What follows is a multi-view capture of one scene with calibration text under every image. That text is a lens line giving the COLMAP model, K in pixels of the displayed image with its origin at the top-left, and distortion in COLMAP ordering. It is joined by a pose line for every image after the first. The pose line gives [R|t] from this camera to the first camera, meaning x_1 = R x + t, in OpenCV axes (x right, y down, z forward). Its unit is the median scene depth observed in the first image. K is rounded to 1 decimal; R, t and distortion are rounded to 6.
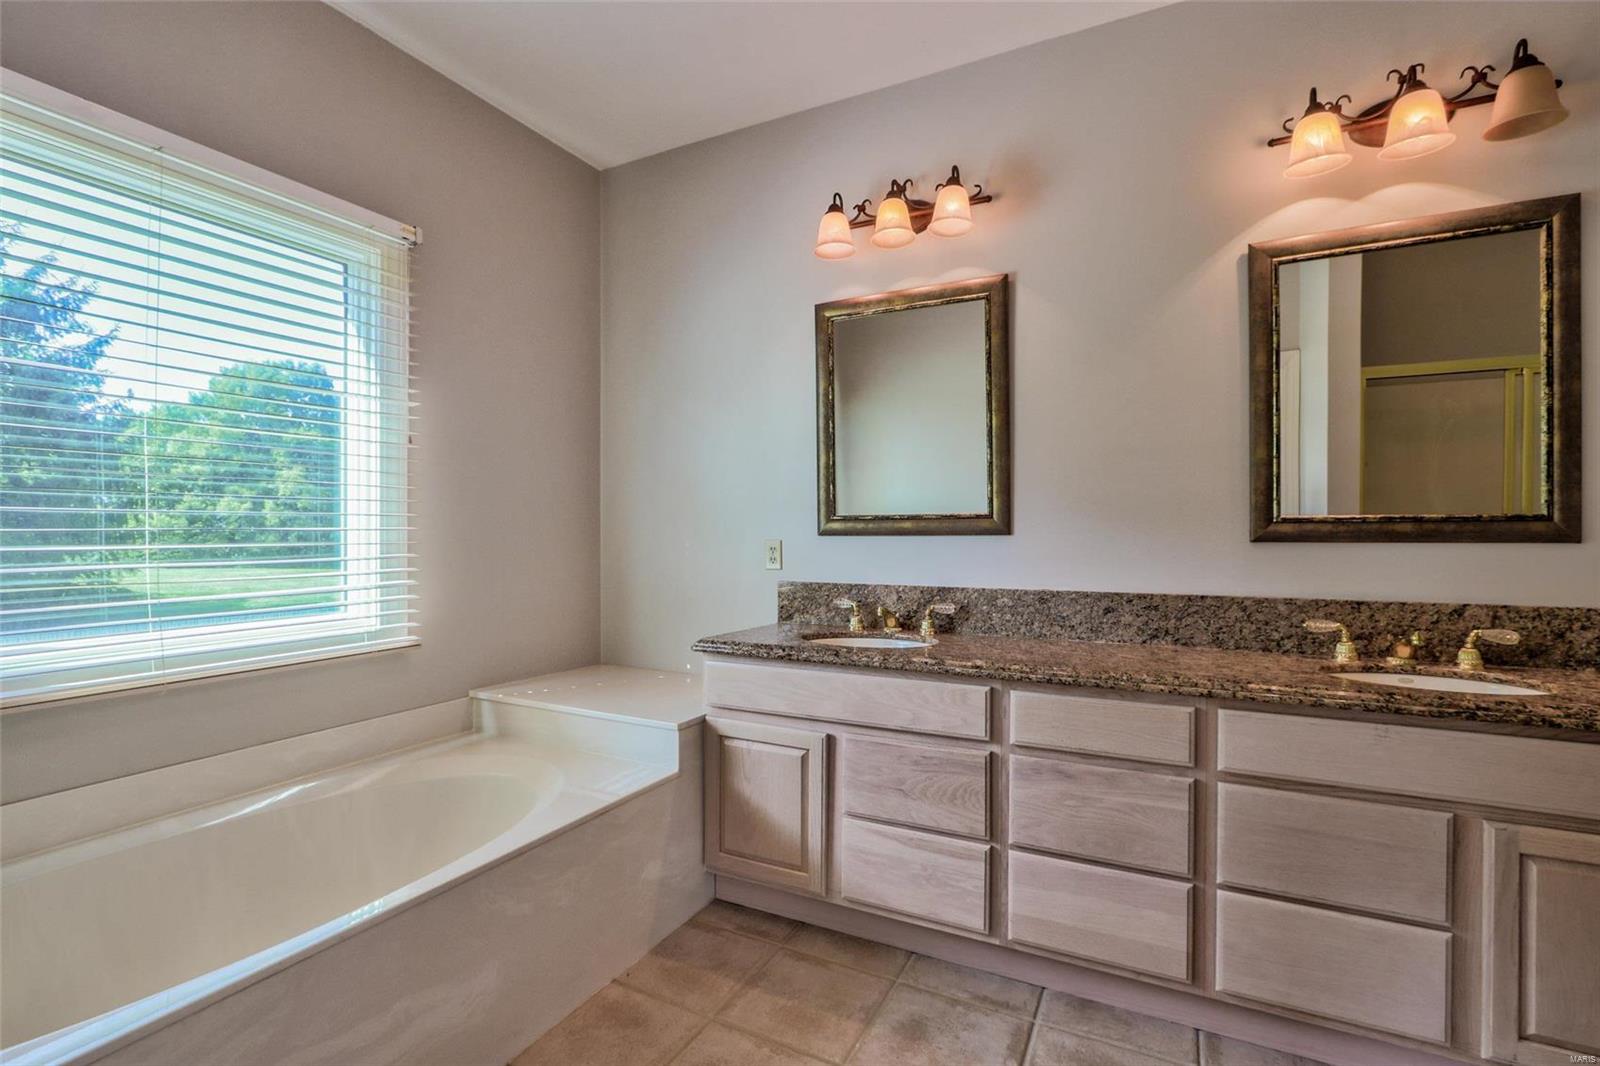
lens RADIAL K [[728.6, 0, 797.1], [0, 728.6, 536.9], [0, 0, 1]] dist [-0.009571, 0.001077]
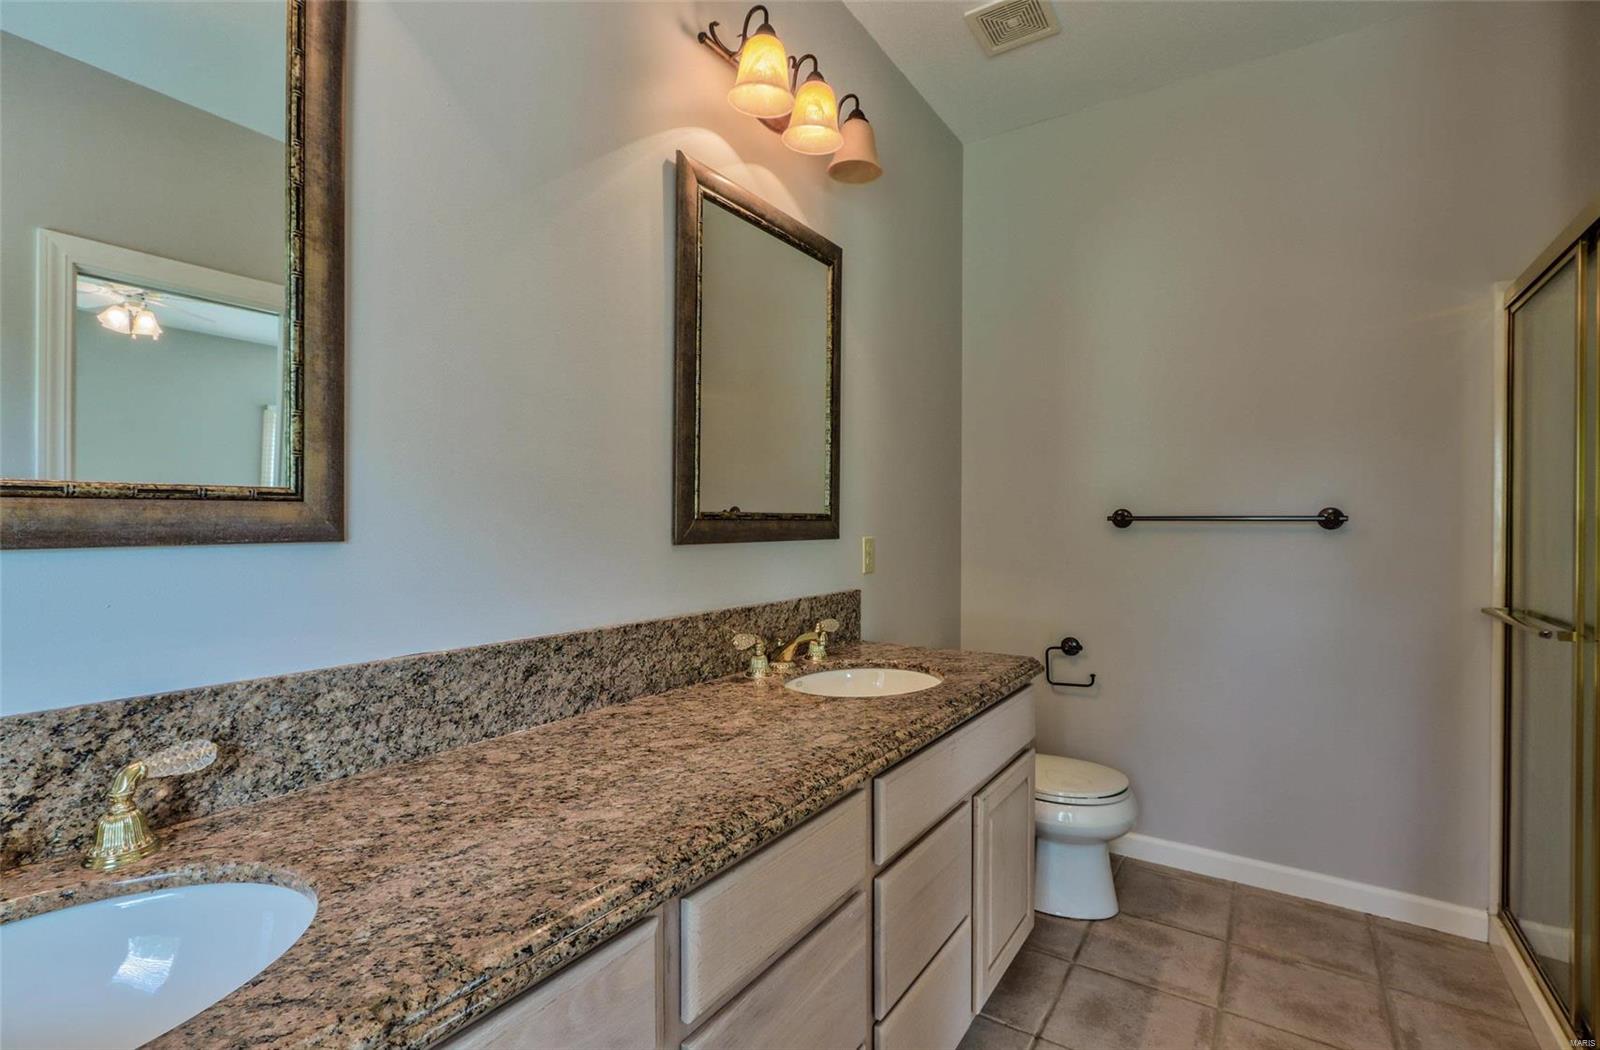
lens RADIAL K [[728.6, 0, 794.8], [0, 728.6, 525.1], [0, 0, 1]] dist [-0.009571, 0.001077]
pose [[0.128854, 0.005190, 0.991650, -0.105372], [0.012214, 0.999902, -0.006820, -0.005981], [-0.991588, 0.012990, 0.128778, 0.737102]]
